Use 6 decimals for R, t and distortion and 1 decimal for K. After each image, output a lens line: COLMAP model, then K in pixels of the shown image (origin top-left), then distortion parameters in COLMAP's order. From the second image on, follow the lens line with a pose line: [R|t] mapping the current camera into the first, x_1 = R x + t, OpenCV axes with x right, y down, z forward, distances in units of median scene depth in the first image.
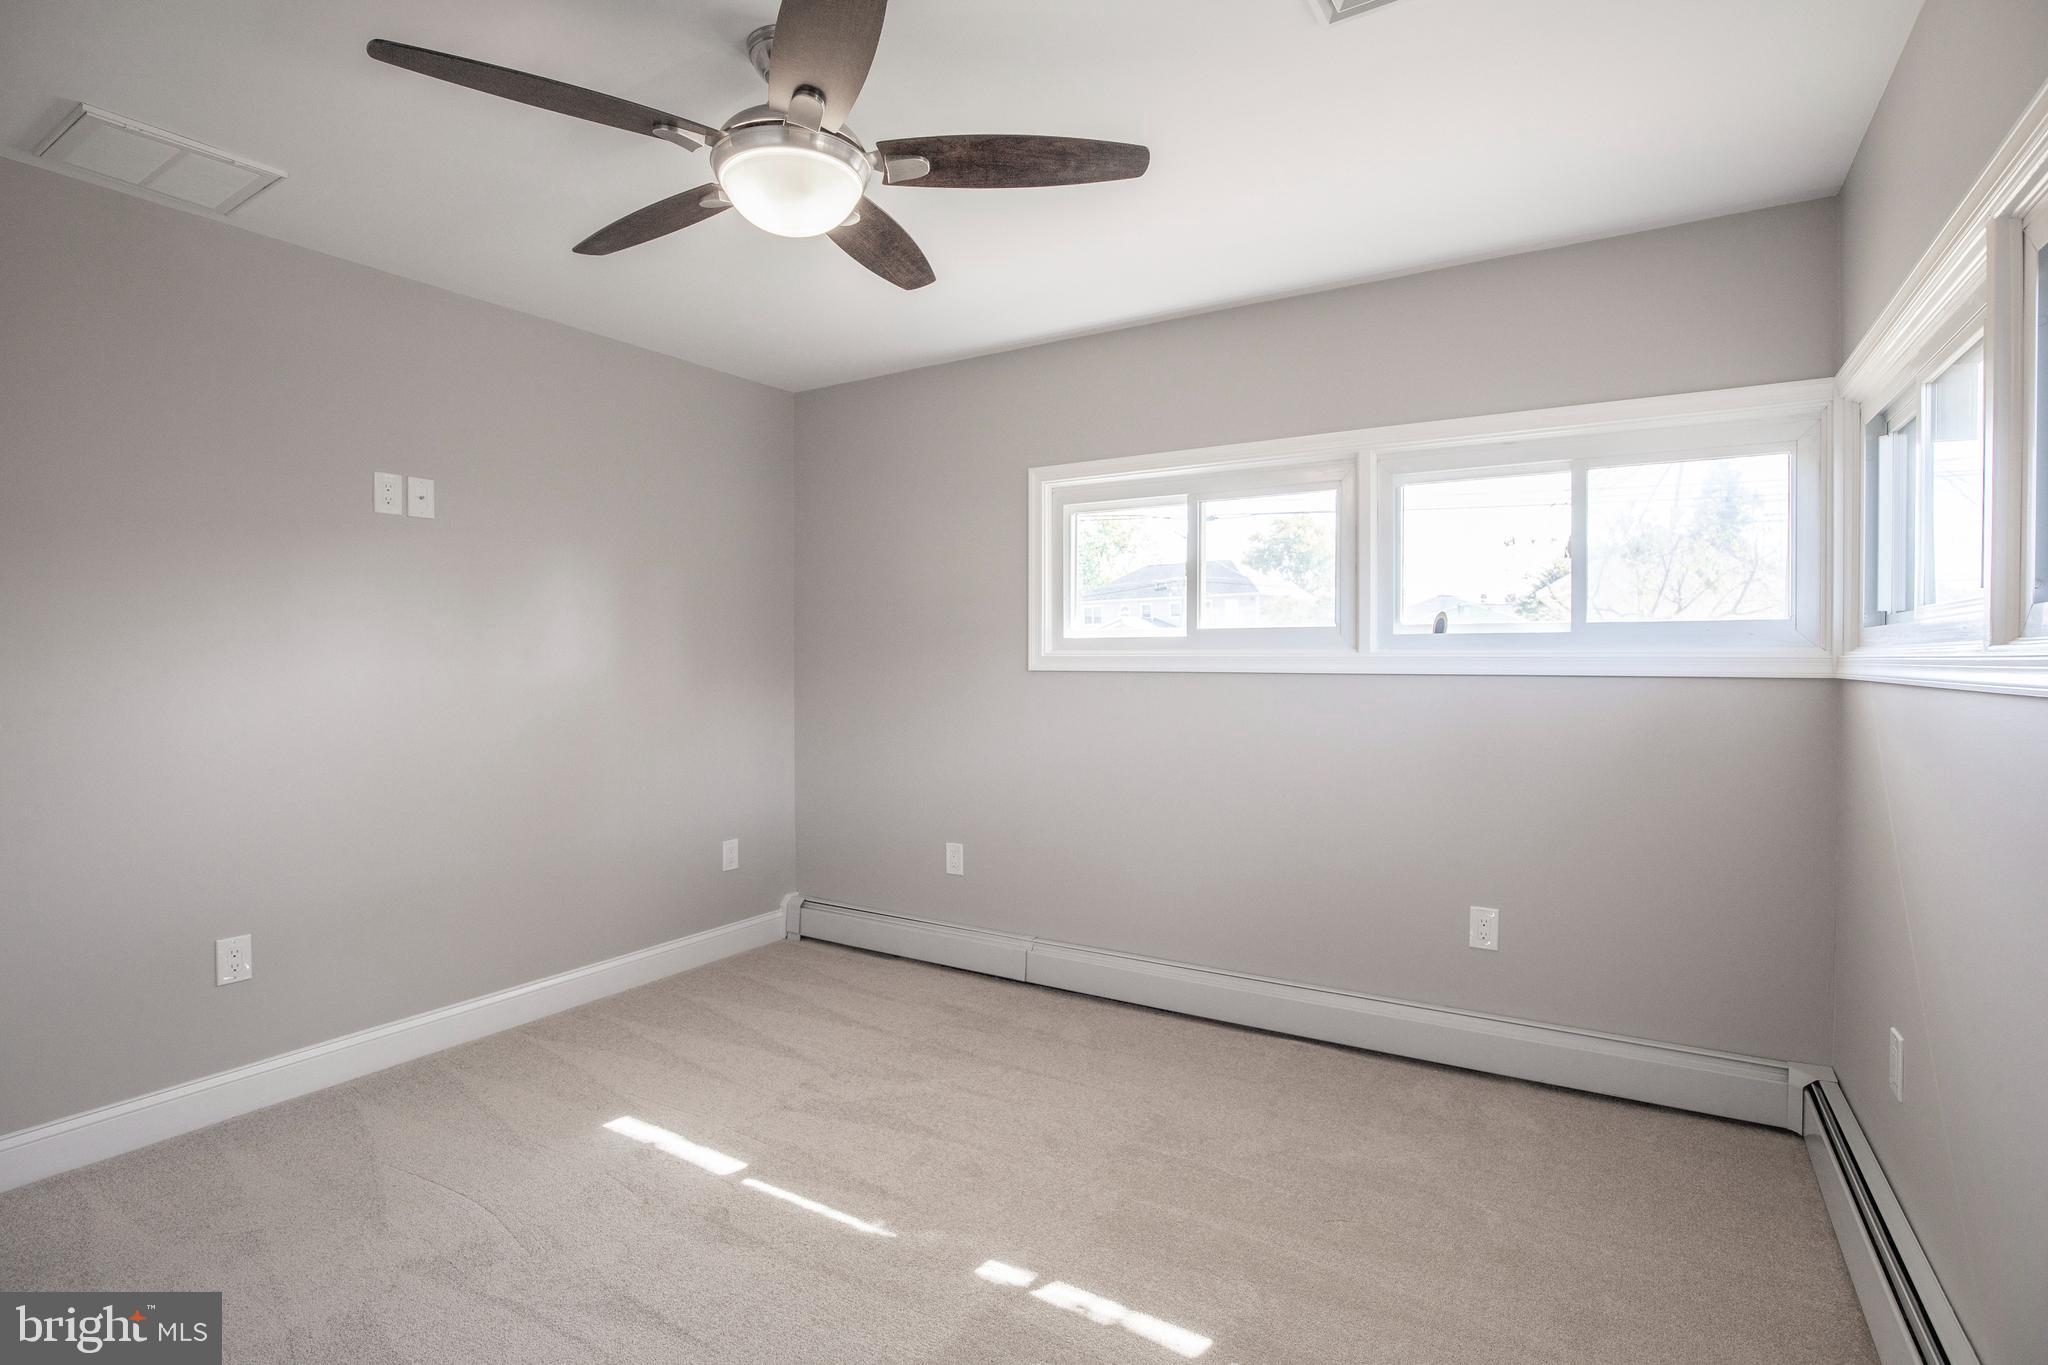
lens RADIAL K [[973.7, 0, 1024.9], [0, 973.7, 678.6], [0, 0, 1]] dist [-0.029875, 0.001630]
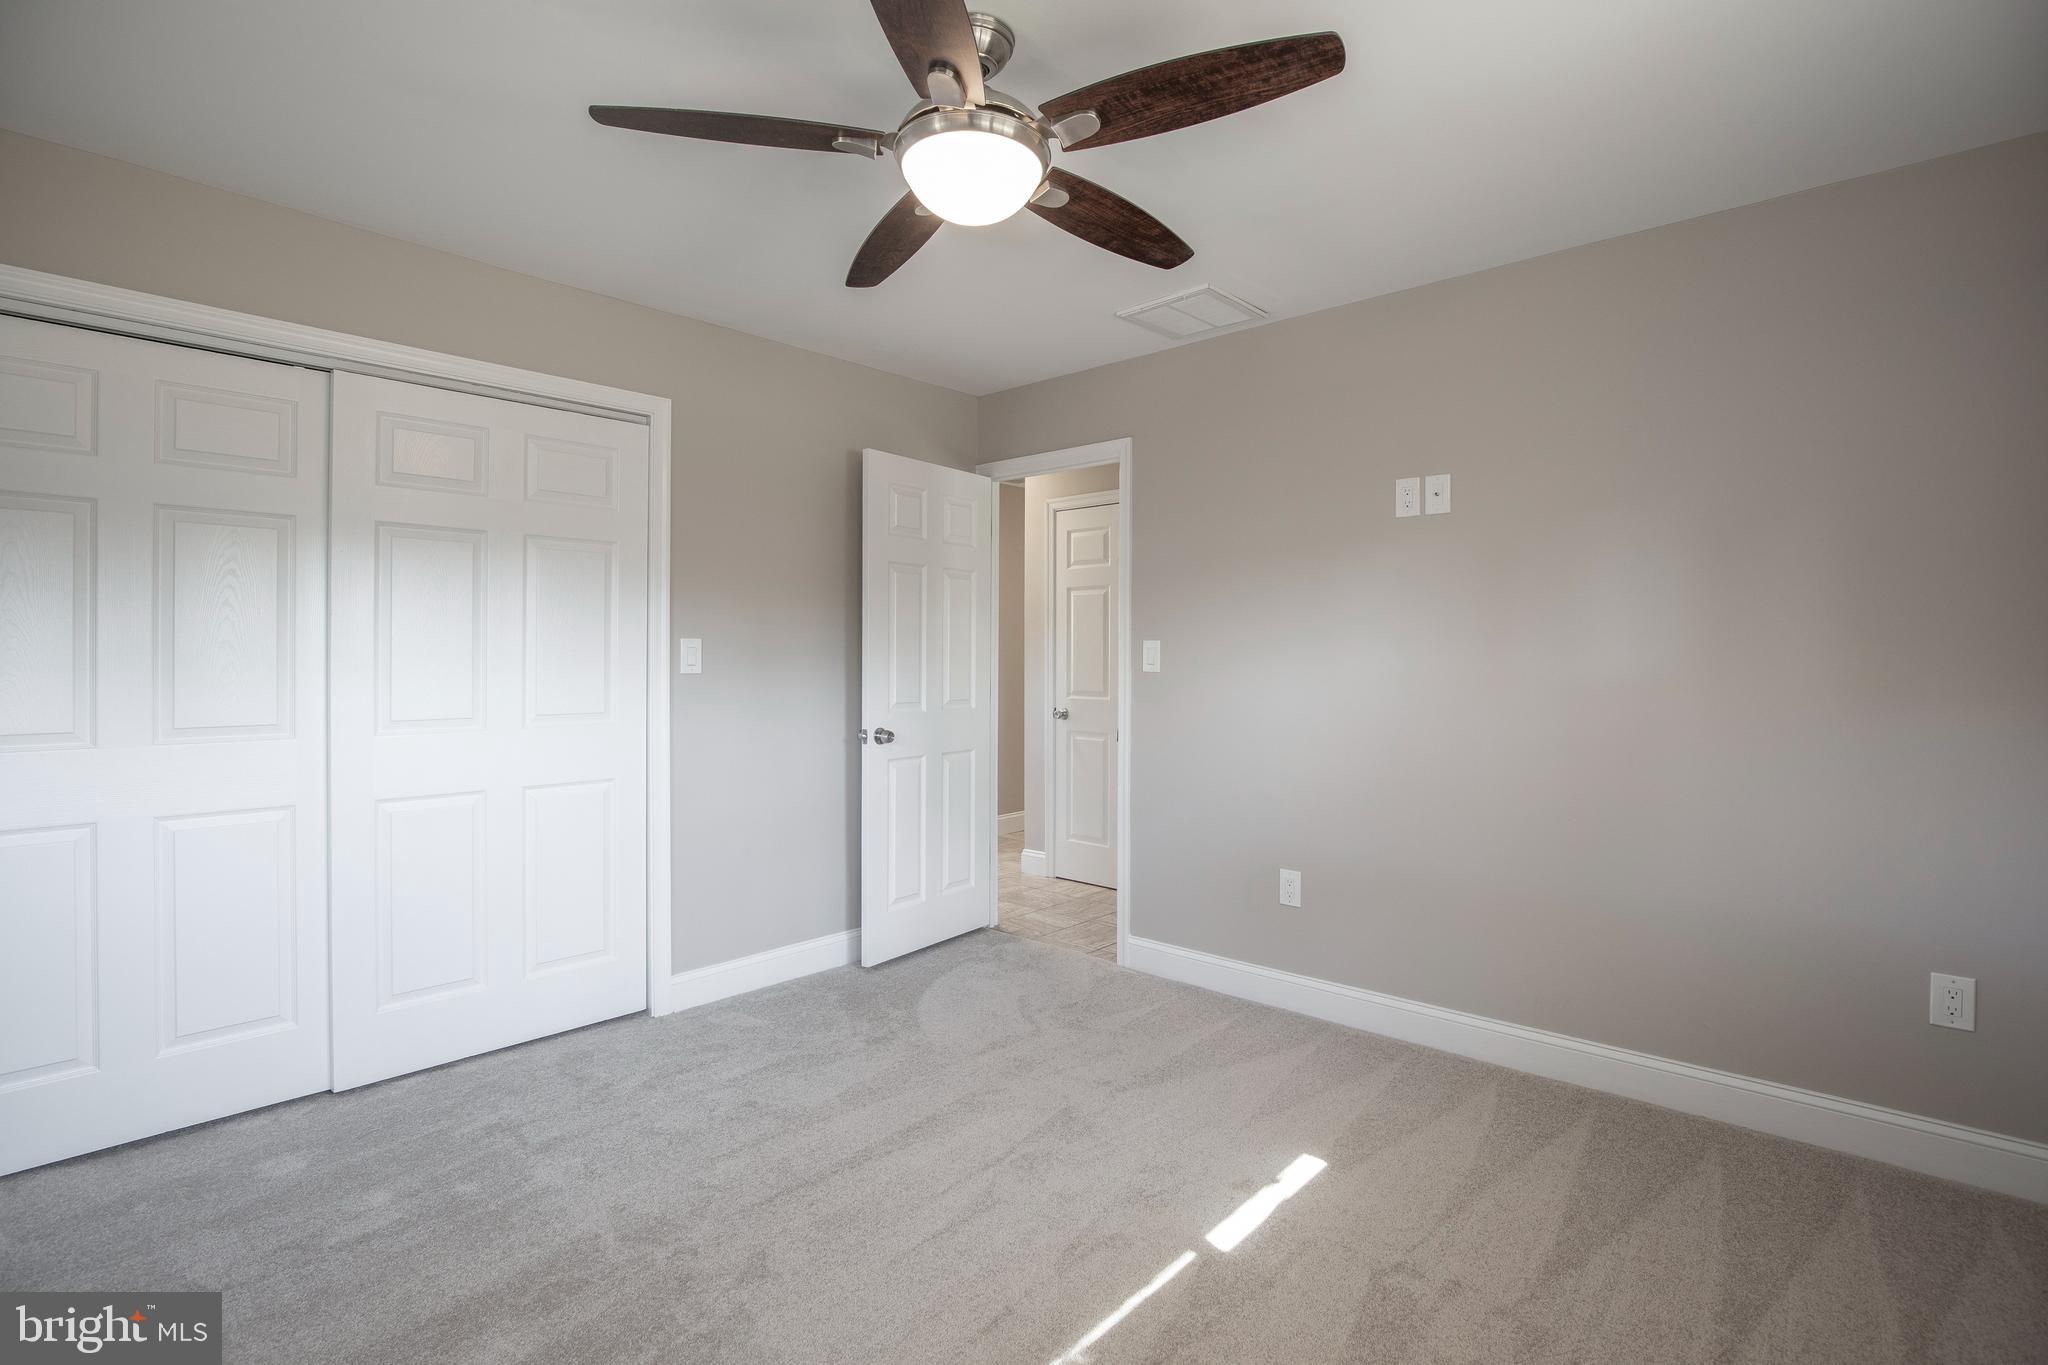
lens RADIAL K [[939.1, 0, 1014.9], [0, 939.1, 665.4], [0, 0, 1]] dist [-0.017129, 0.000014]
pose [[-0.193692, 0.000847, -0.981062, 0.432062], [-0.013172, 0.999907, 0.003464, -0.005854], [0.980974, 0.013593, -0.193663, 0.773889]]
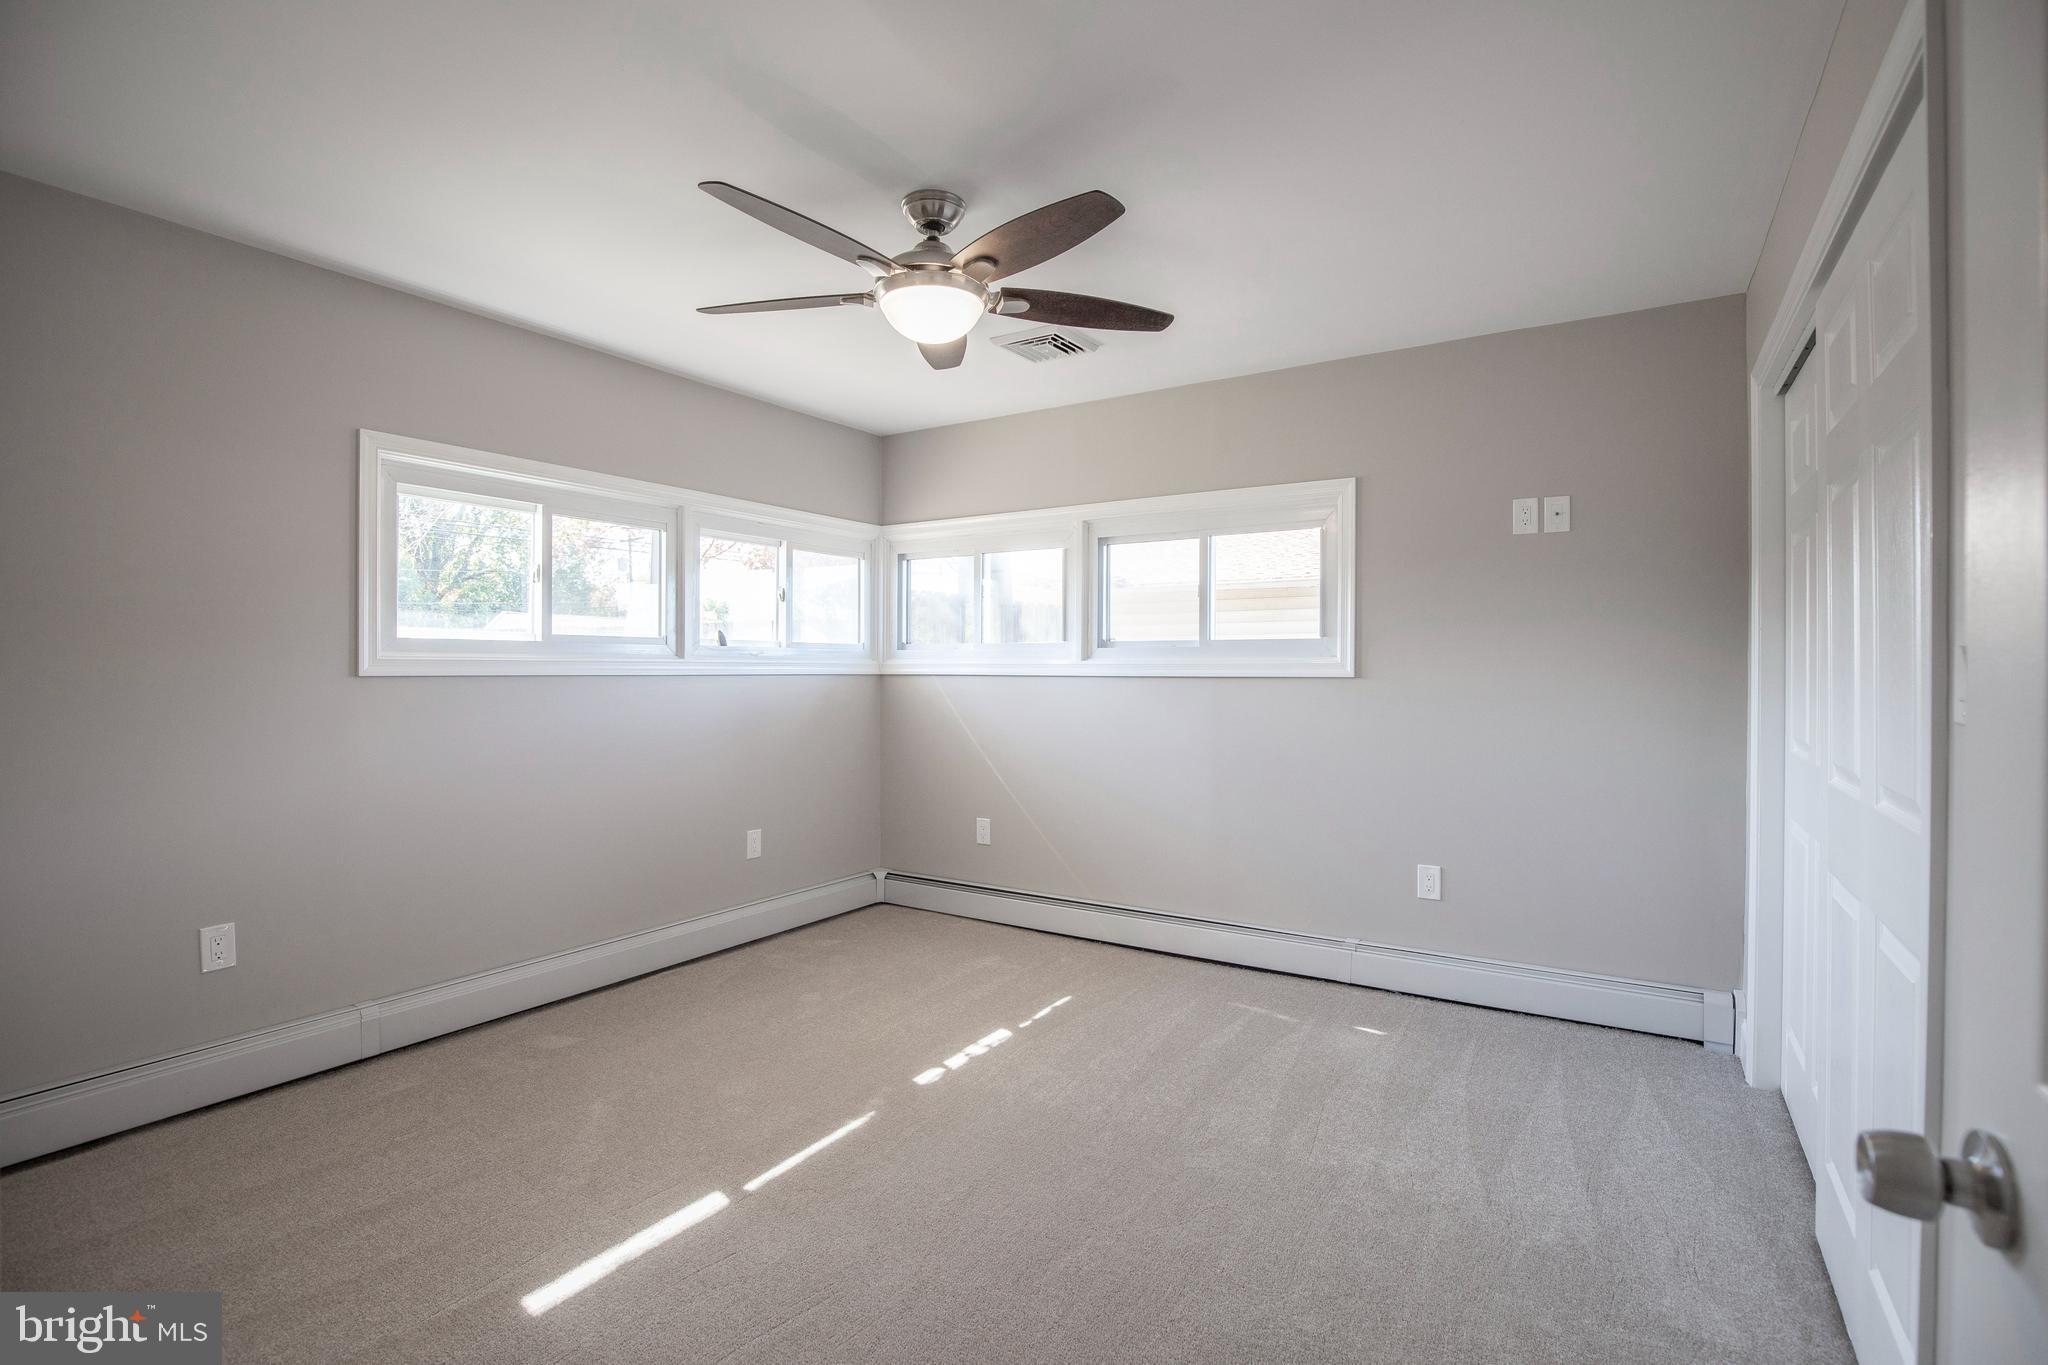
lens RADIAL K [[973.7, 0, 1024.9], [0, 973.7, 678.6], [0, 0, 1]] dist [-0.029875, 0.001630]
pose [[0.009047, -0.011313, 0.999895, -0.985340], [0.015607, 0.999816, 0.011171, -0.007576], [-0.999837, 0.015505, 0.009222, 0.541210]]
